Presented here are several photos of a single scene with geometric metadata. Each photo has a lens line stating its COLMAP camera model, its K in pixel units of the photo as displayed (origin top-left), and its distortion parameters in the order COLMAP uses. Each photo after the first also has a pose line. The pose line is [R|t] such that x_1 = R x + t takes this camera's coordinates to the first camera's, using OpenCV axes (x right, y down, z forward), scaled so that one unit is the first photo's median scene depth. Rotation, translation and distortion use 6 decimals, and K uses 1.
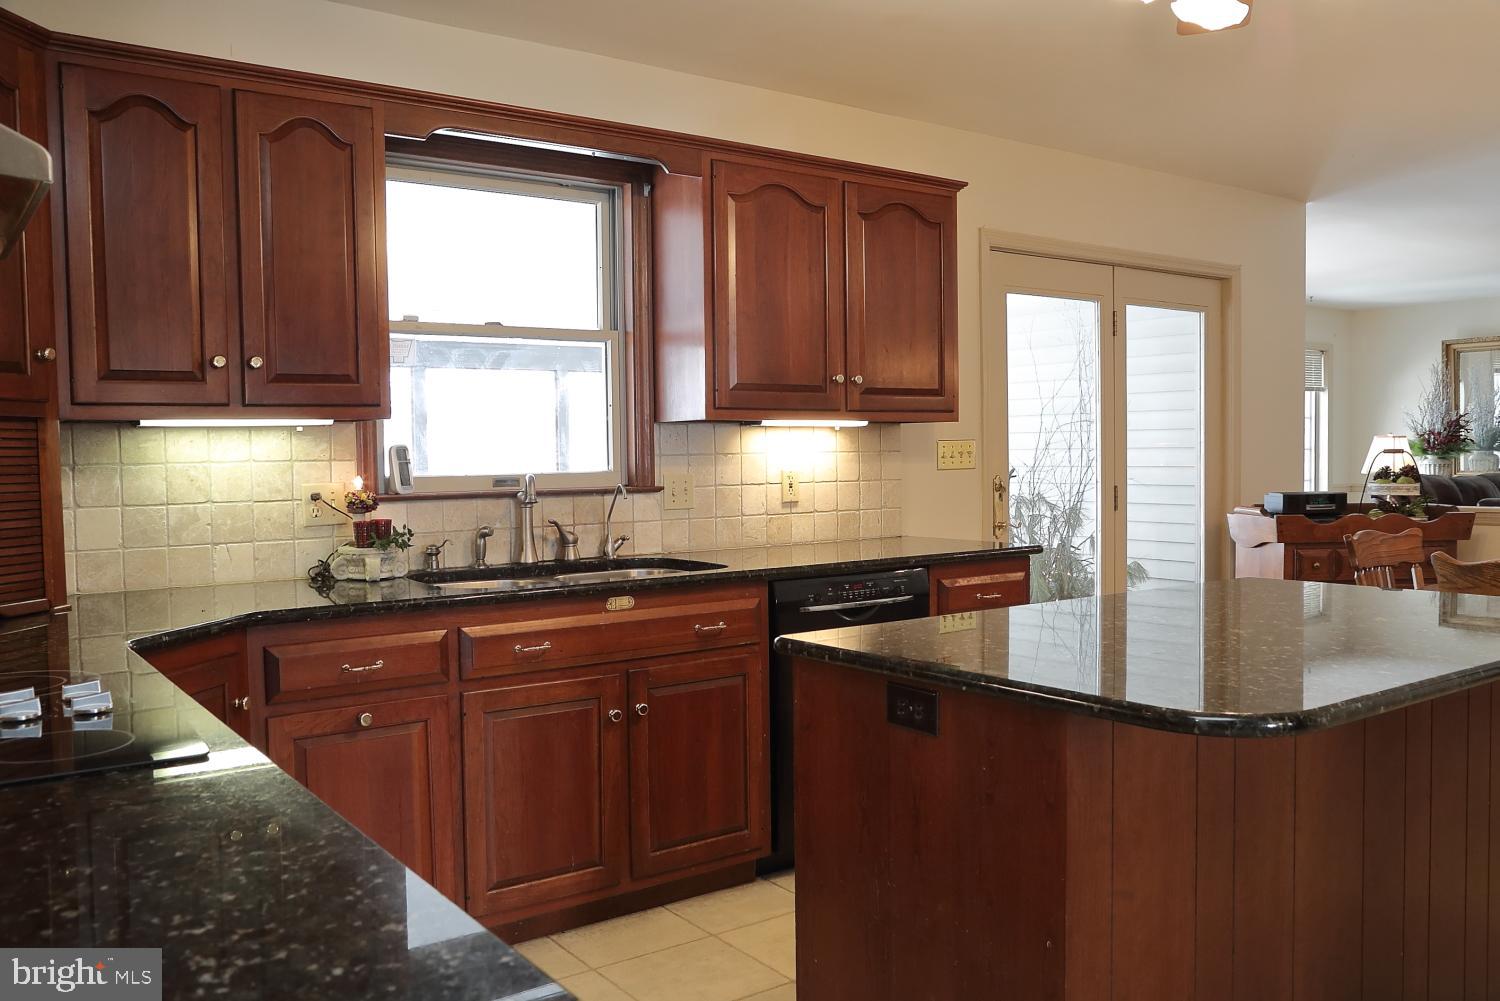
lens RADIAL K [[1205.1, 0, 743.7], [0, 1205.1, 502.3], [0, 0, 1]] dist [-0.077663, 0.070175]
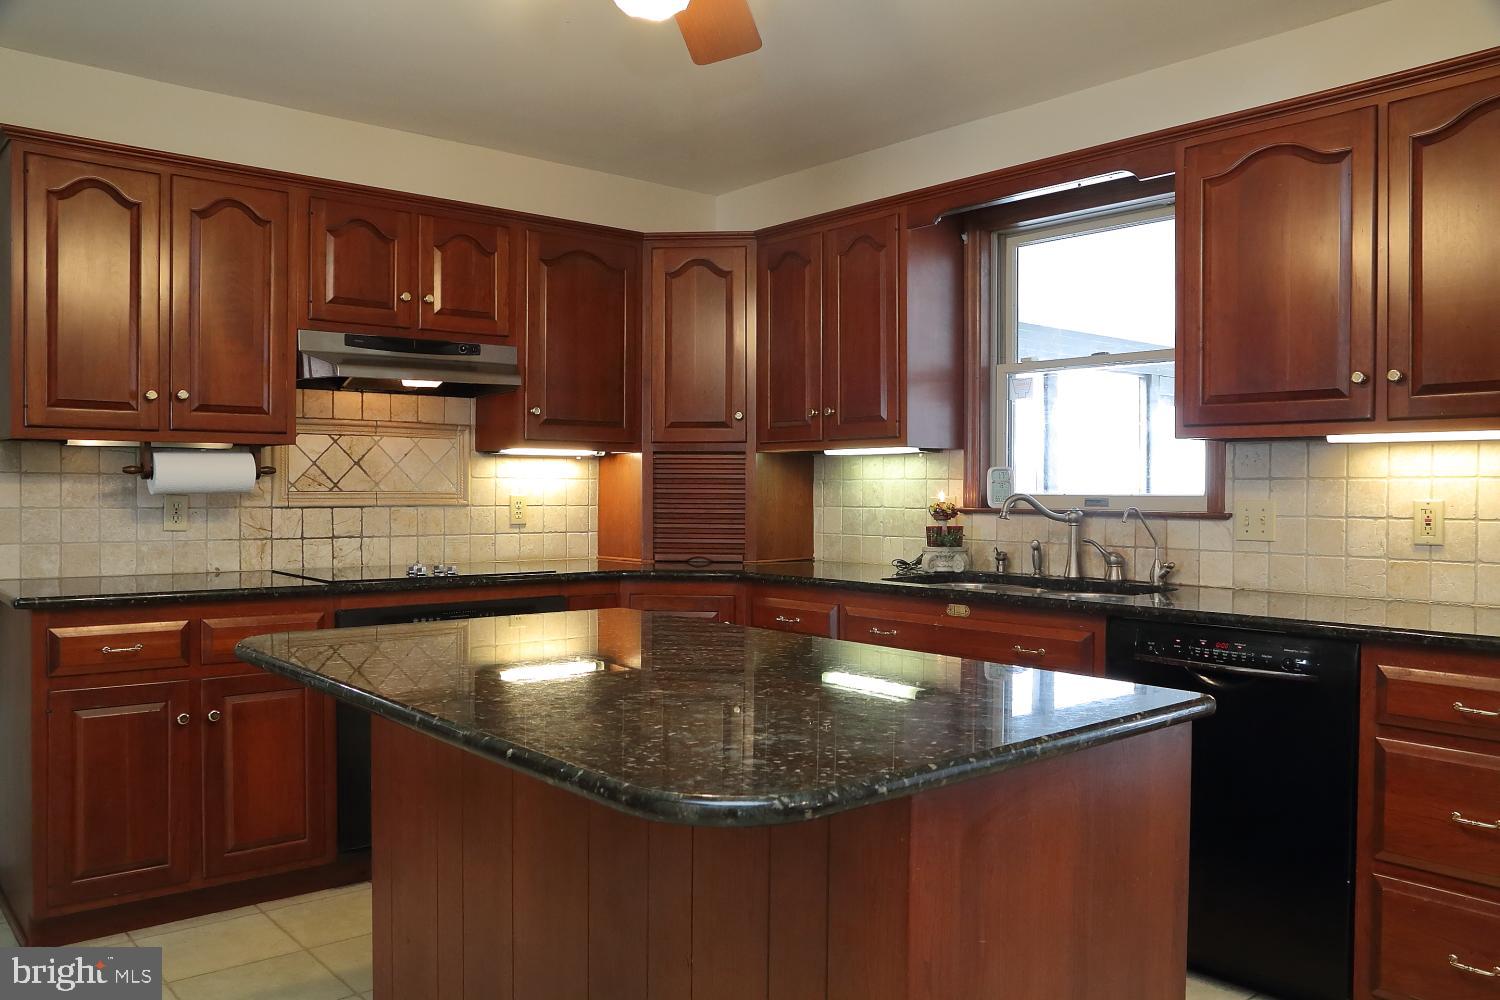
lens RADIAL K [[1162.9, 0, 750.0], [0, 1162.9, 500.0], [0, 0, 1]] dist [-0.071454, 0.055308]
pose [[0.088685, 0.025546, -0.995732, 0.817229], [-0.046413, 0.998691, 0.021488, -0.027179], [0.994978, 0.044309, 0.089755, 0.620602]]
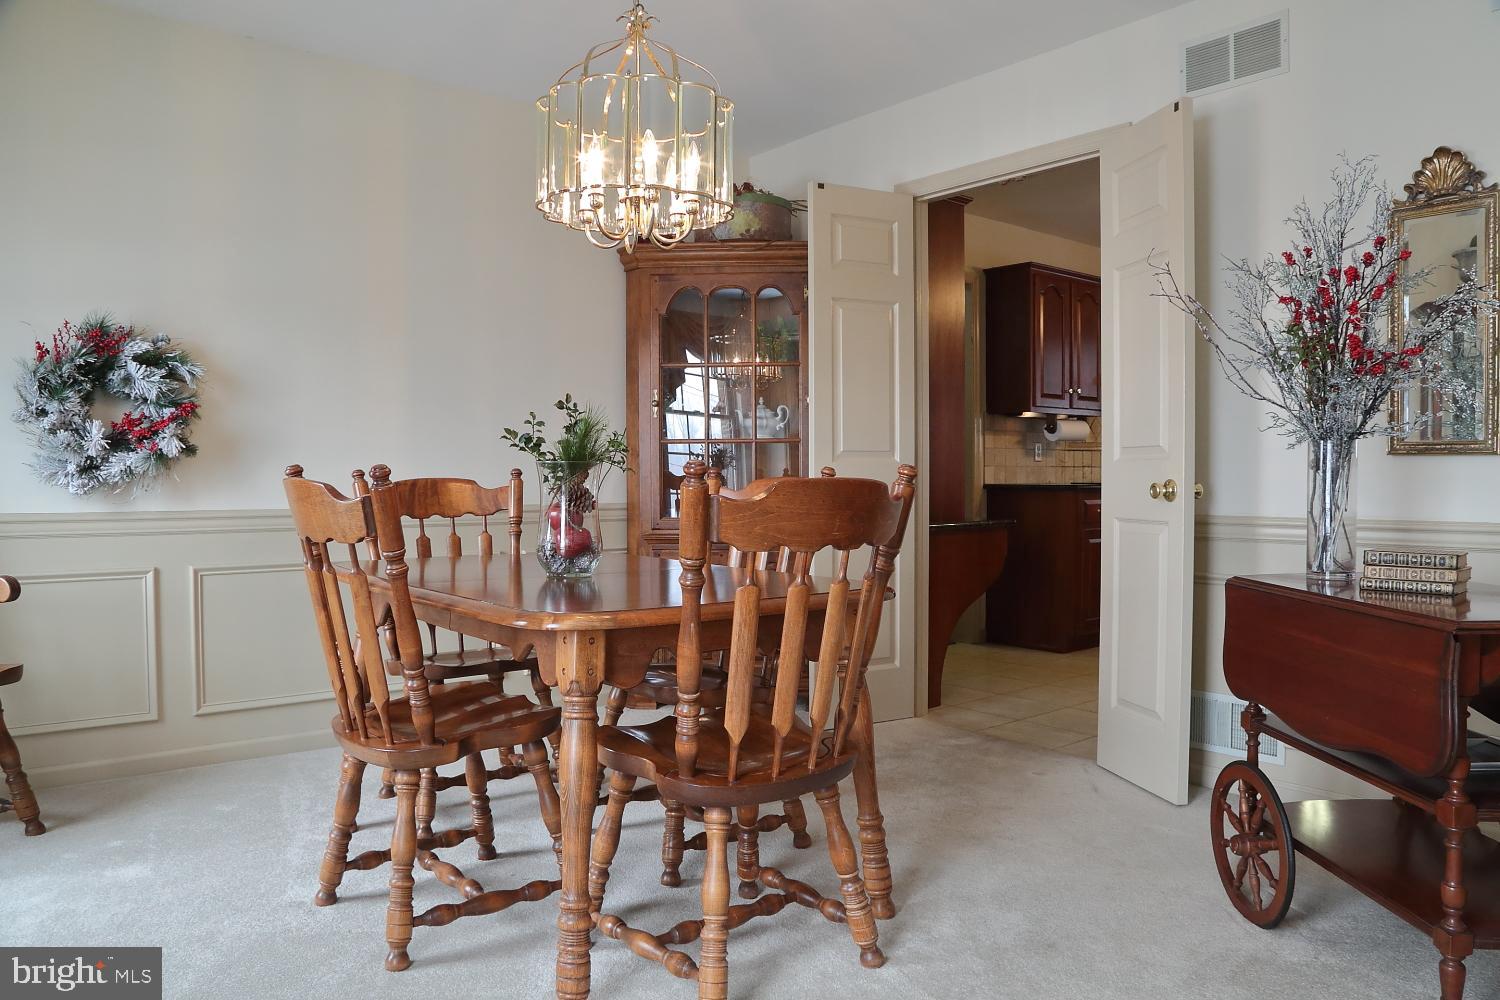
lens RADIAL K [[1064.6, 0, 750.0], [0, 1064.6, 500.0], [0, 0, 1]] dist [-0.110548, 0.067270]
pose [[0.076933, 0.039589, -0.996250, 1.548623], [-0.041142, 0.998486, 0.036501, 0.067932], [0.996187, 0.038179, 0.078445, -0.439242]]
